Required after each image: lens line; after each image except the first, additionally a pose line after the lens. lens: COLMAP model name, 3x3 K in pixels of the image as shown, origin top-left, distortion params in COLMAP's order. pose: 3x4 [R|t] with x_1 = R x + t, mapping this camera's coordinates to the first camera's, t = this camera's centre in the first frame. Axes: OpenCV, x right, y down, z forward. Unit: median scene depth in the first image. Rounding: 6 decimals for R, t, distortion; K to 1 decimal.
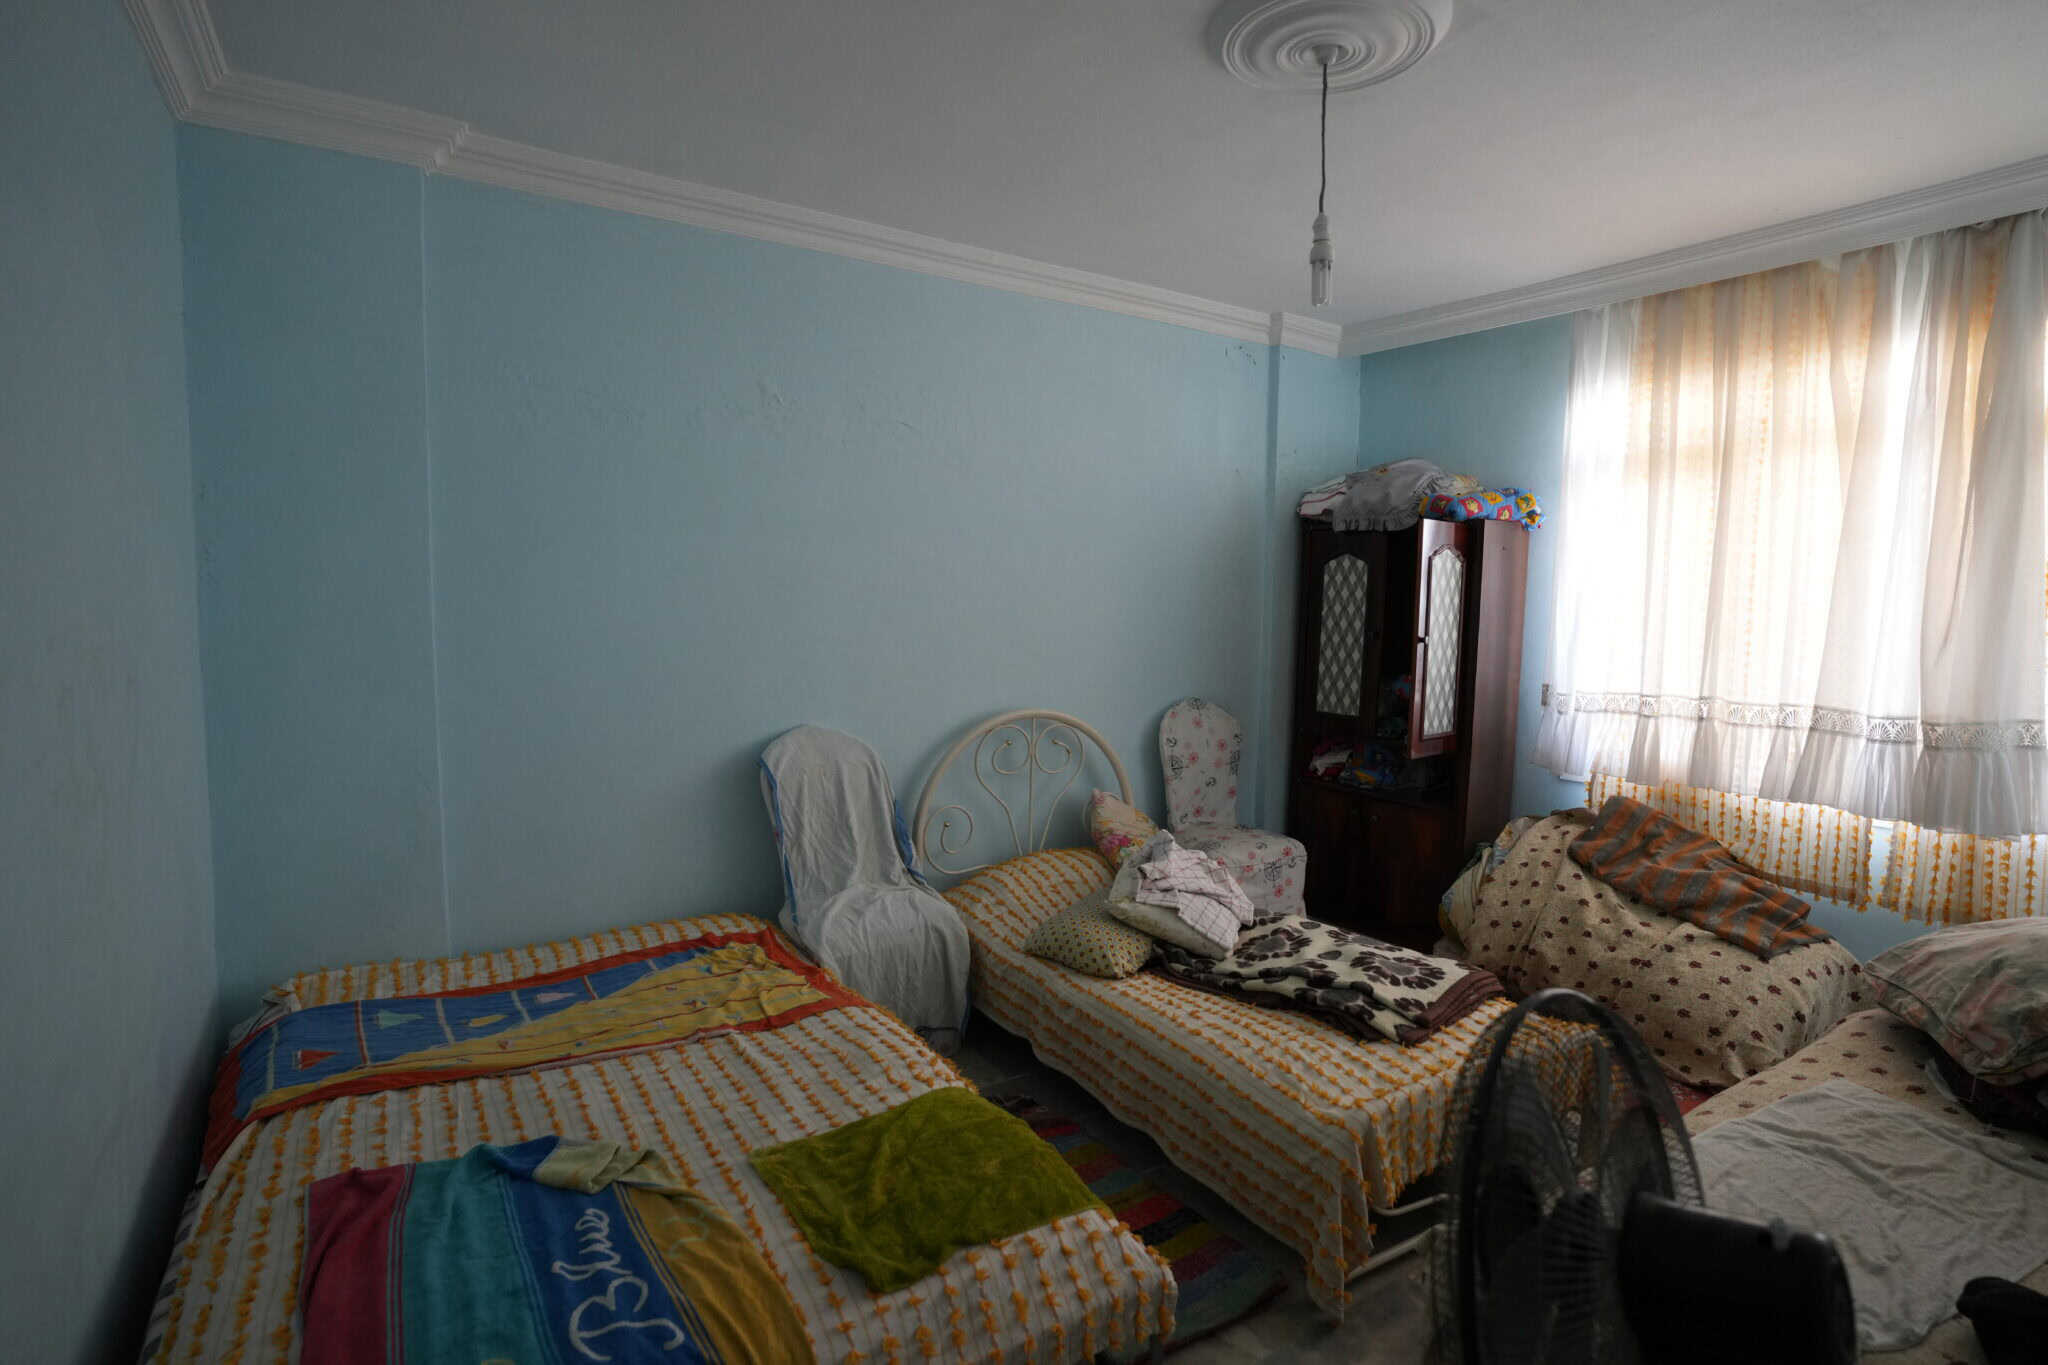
lens RADIAL K [[1005.5, 0, 1023.0], [0, 1005.5, 679.8], [0, 0, 1]] dist [-0.087419, 0.044901]
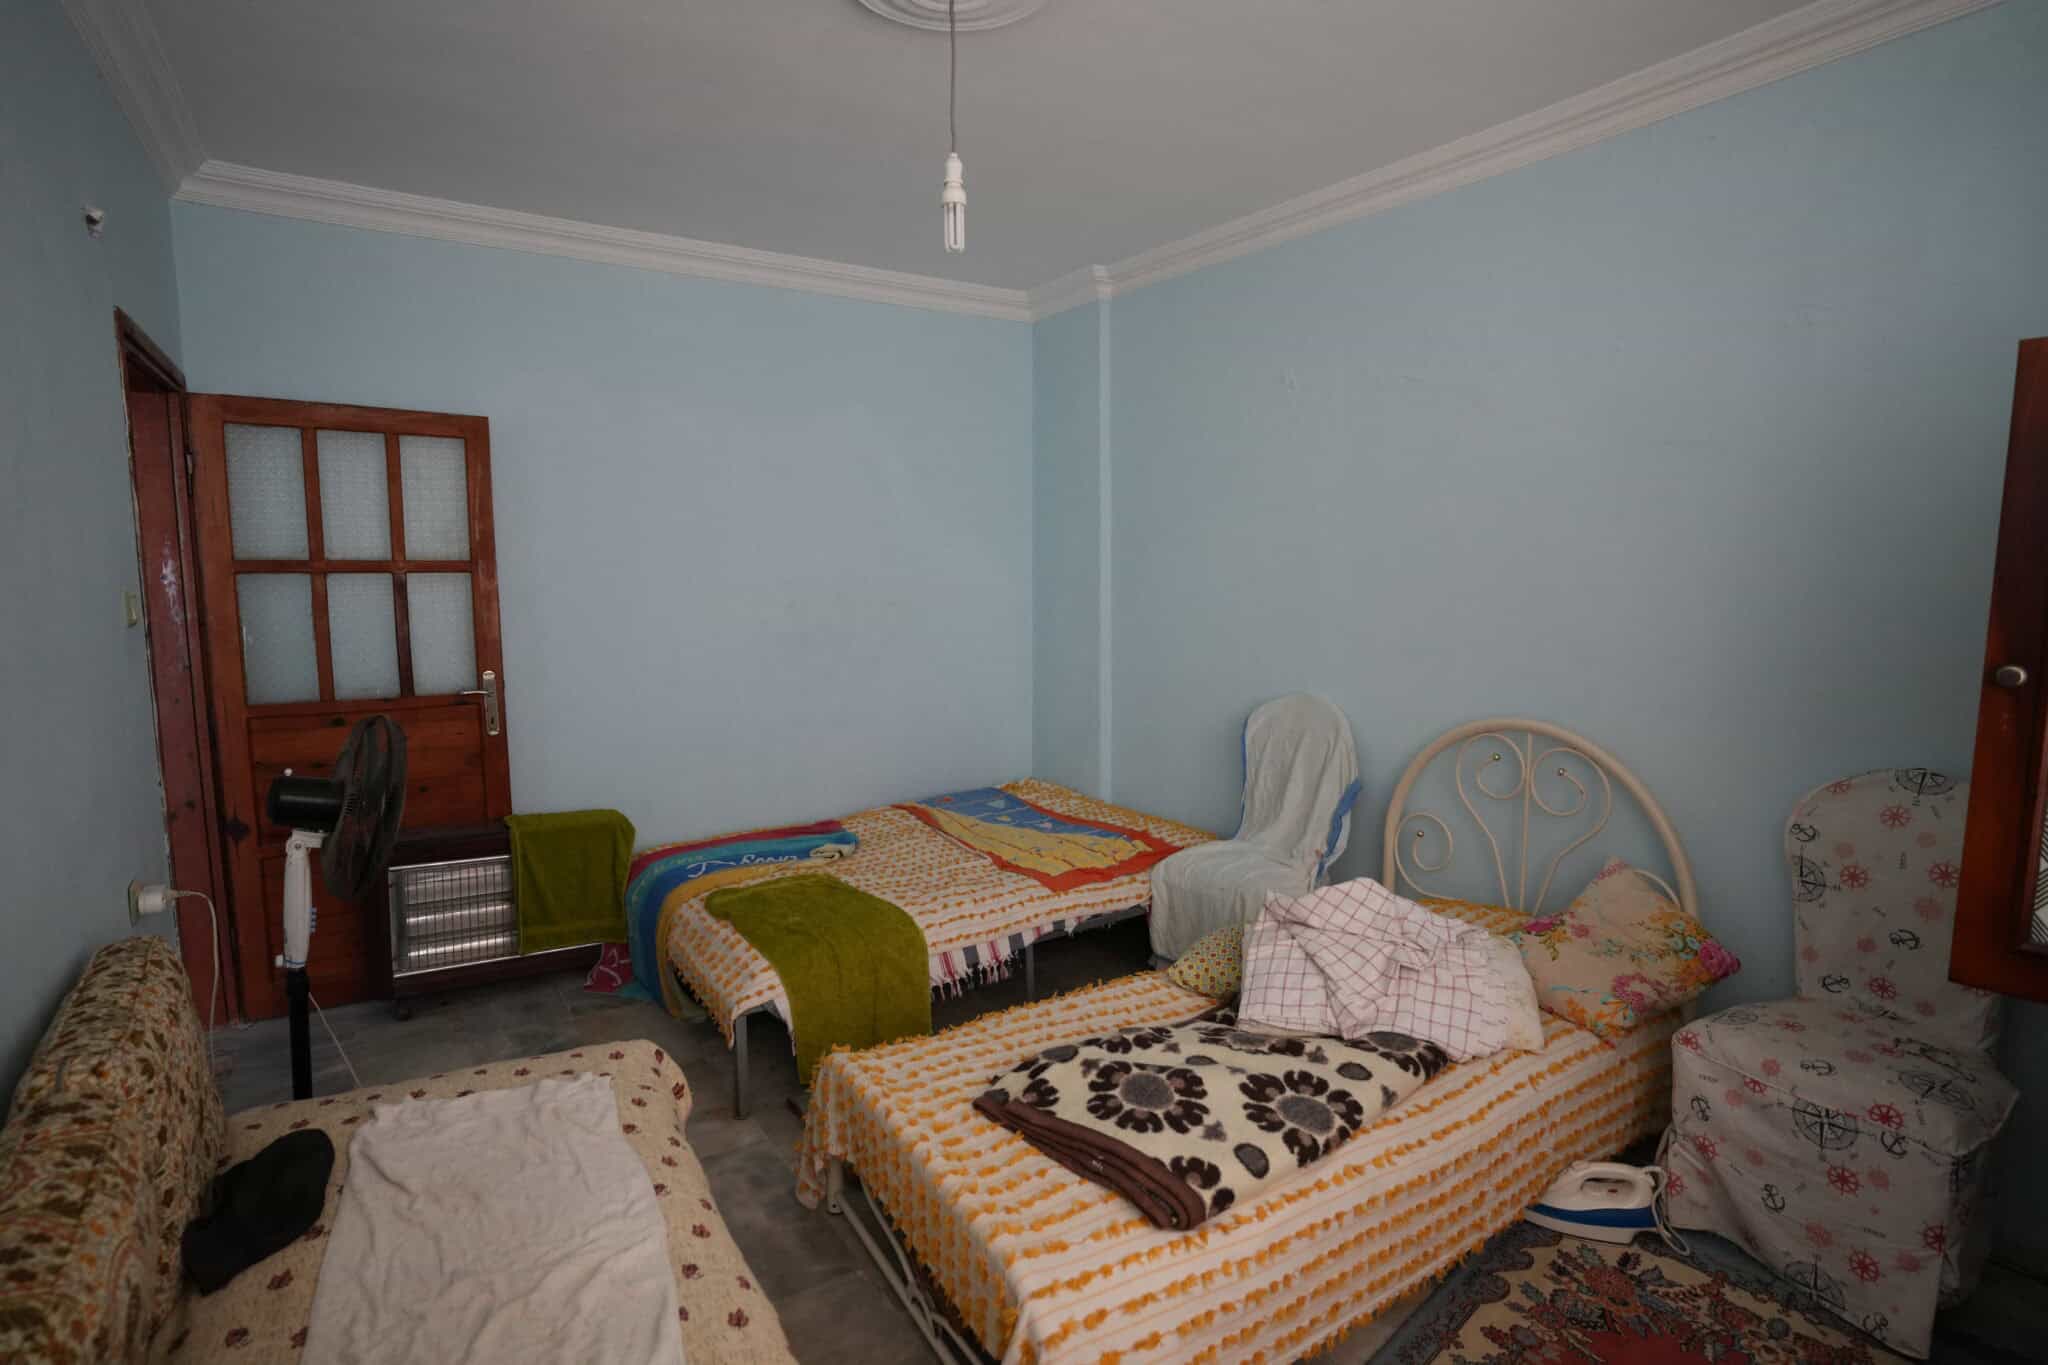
lens RADIAL K [[1005.5, 0, 1023.0], [0, 1005.5, 679.8], [0, 0, 1]] dist [-0.087419, 0.044901]
pose [[0.013628, 0.103312, -0.994556, 1.063405], [-0.080642, 0.991522, 0.101892, -0.065838], [0.996650, 0.078814, 0.021844, 0.887207]]
